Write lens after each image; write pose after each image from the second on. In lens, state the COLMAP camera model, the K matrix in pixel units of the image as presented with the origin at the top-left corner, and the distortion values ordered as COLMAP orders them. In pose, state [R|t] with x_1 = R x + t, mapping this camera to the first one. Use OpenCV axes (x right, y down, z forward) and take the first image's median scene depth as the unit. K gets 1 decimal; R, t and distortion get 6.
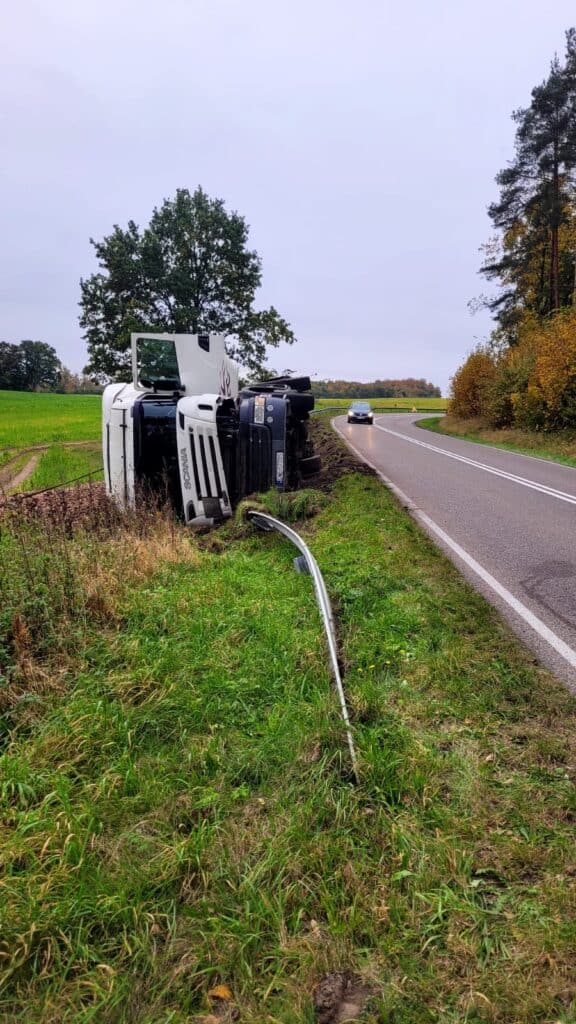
lens RADIAL K [[786.8, 0, 288.7], [0, 786.8, 532.6], [0, 0, 1]] dist [0.041537, -0.012046]
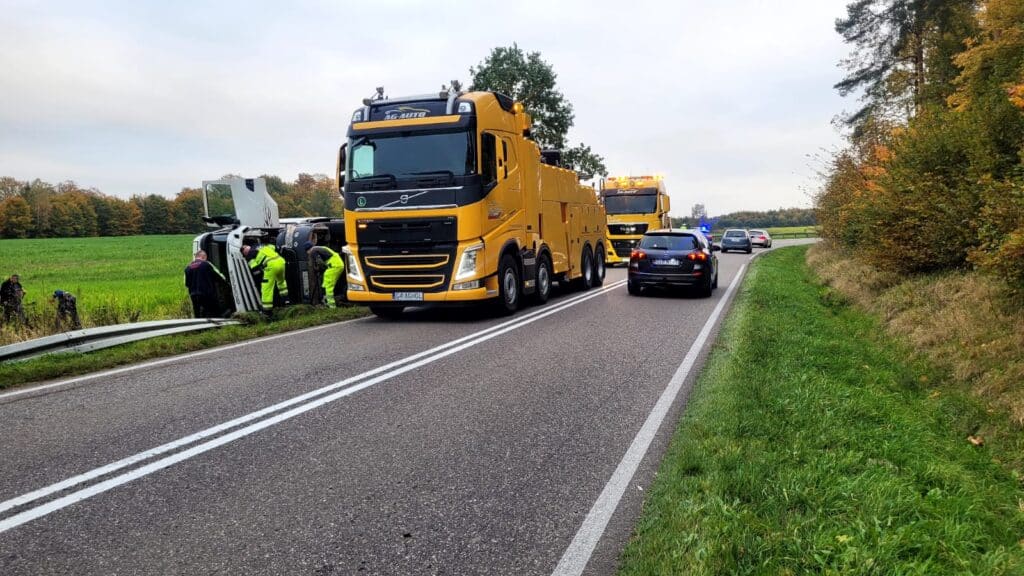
lens RADIAL K [[786.8, 0, 511.3], [0, 786.8, 289.6], [0, 0, 1]] dist [0.041537, -0.012046]
pose [[0.954020, -0.030251, -0.298212, 0.194041], [0.000003, 0.994895, -0.100914, 0.013700], [0.299743, 0.096273, 0.949150, -0.009143]]
